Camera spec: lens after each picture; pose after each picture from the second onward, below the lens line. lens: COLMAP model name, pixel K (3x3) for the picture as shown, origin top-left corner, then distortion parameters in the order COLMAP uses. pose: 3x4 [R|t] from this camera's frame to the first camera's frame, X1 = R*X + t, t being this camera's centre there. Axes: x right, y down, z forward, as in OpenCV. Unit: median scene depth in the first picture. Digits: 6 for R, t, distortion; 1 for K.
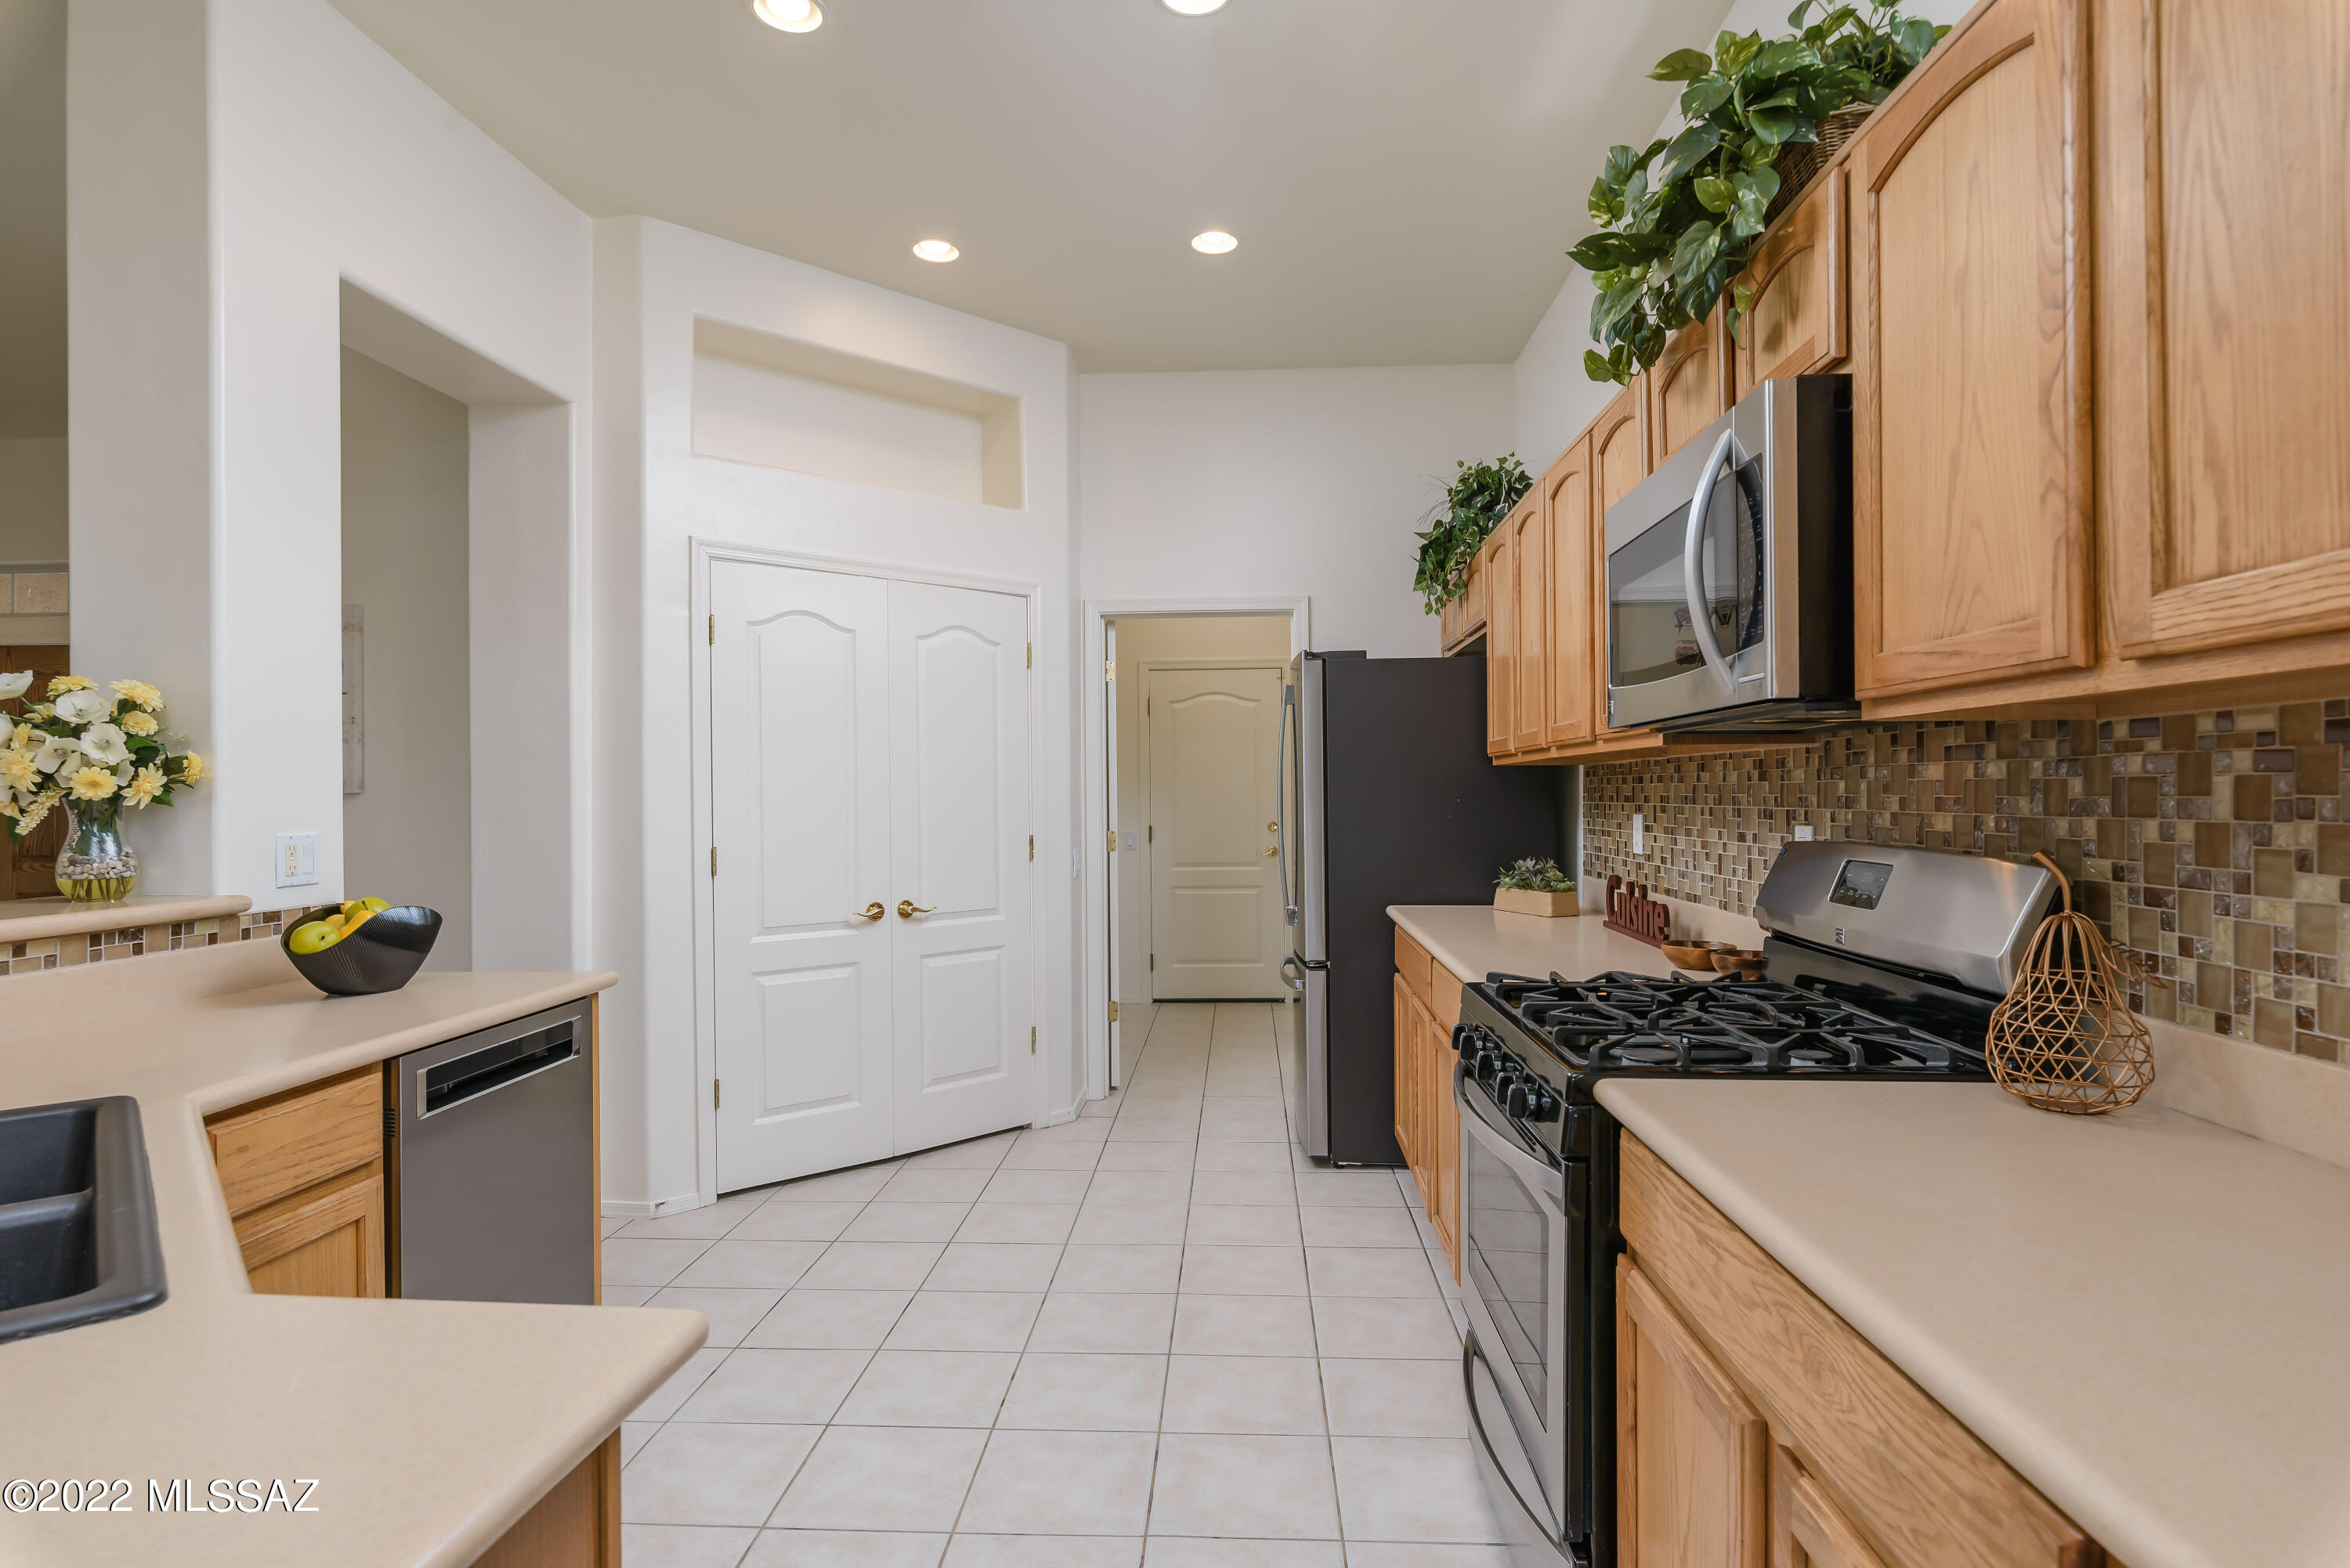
lens RADIAL K [[1211.9, 0, 1179.4], [0, 1211.9, 792.6], [0, 0, 1]] dist [0.000735, 0.000196]
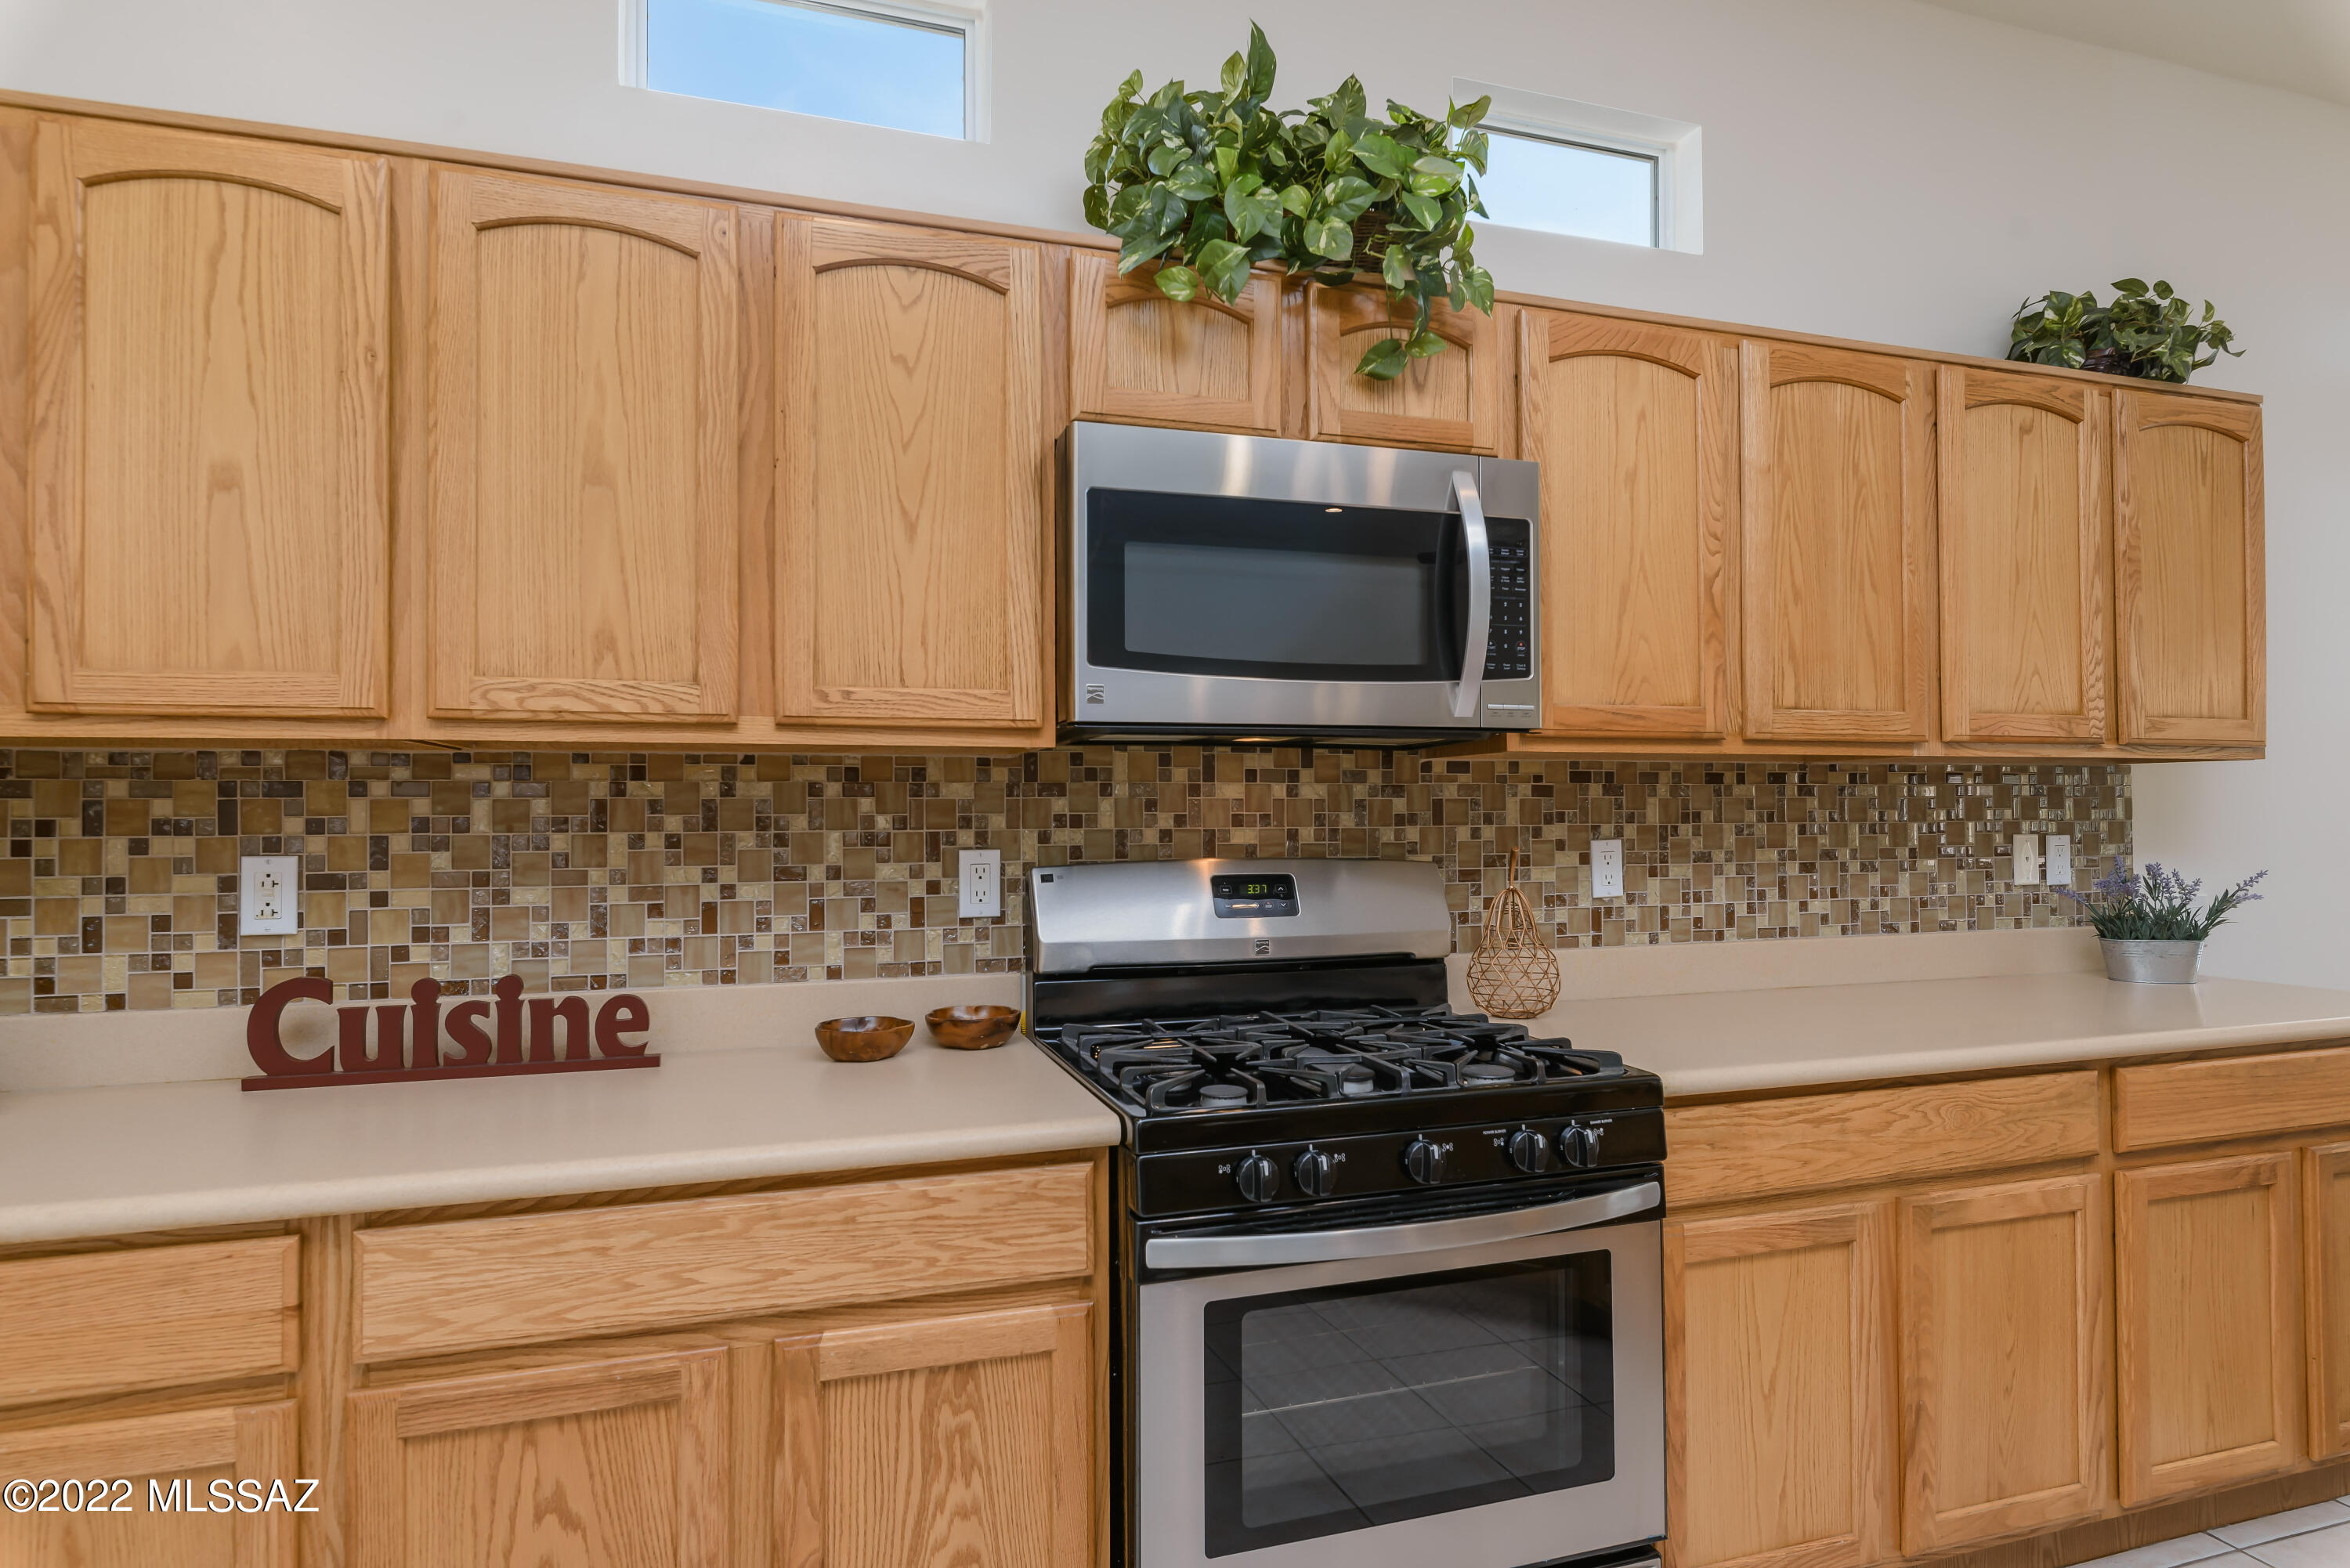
lens RADIAL K [[1261.4, 0, 1175.0], [0, 1261.4, 784.0], [0, 0, 1]] dist [0.000664, 0.000699]
pose [[-0.358601, 0.025839, 0.933133, -0.503184], [0.005718, 0.999659, -0.025483, 0.006027], [-0.933474, -0.003803, -0.358626, 1.652119]]
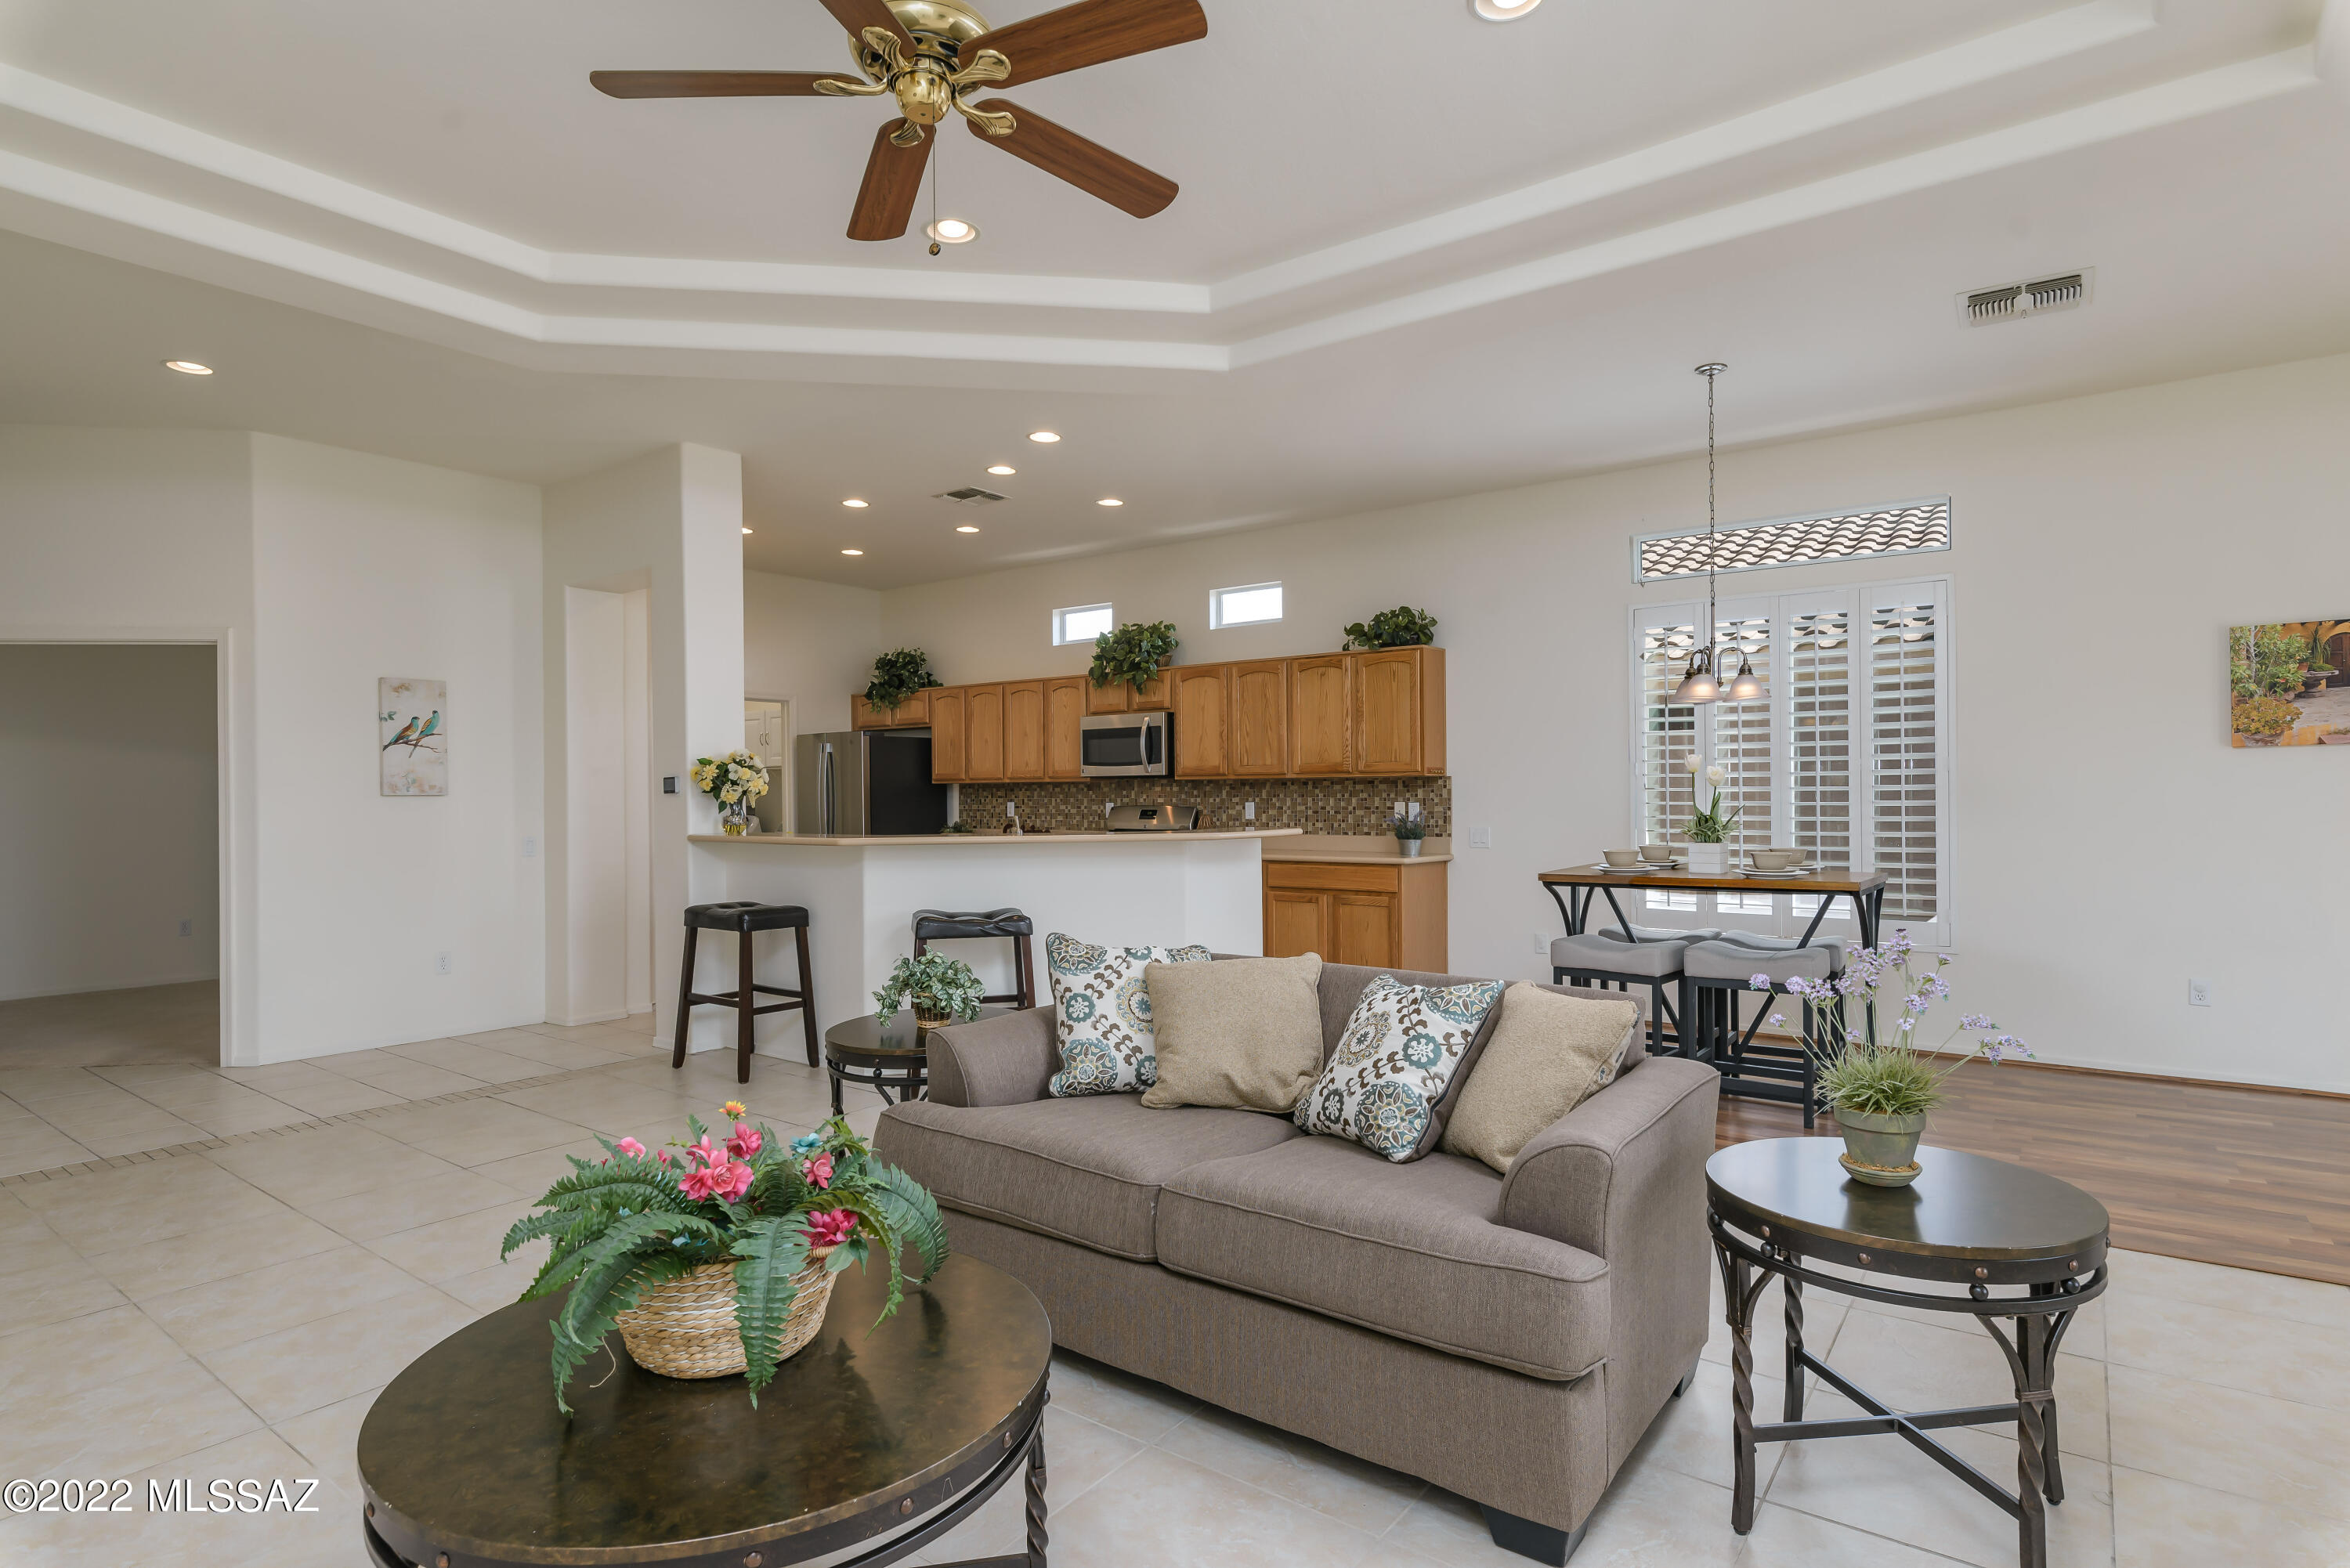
lens RADIAL K [[1211.9, 0, 1179.4], [0, 1211.9, 792.6], [0, 0, 1]] dist [0.000735, 0.000196]
pose [[0.553782, 0.003333, 0.832655, -3.440526], [0.002048, 0.999984, -0.005365, 0.023287], [-0.832659, 0.004676, 0.553766, -1.734265]]
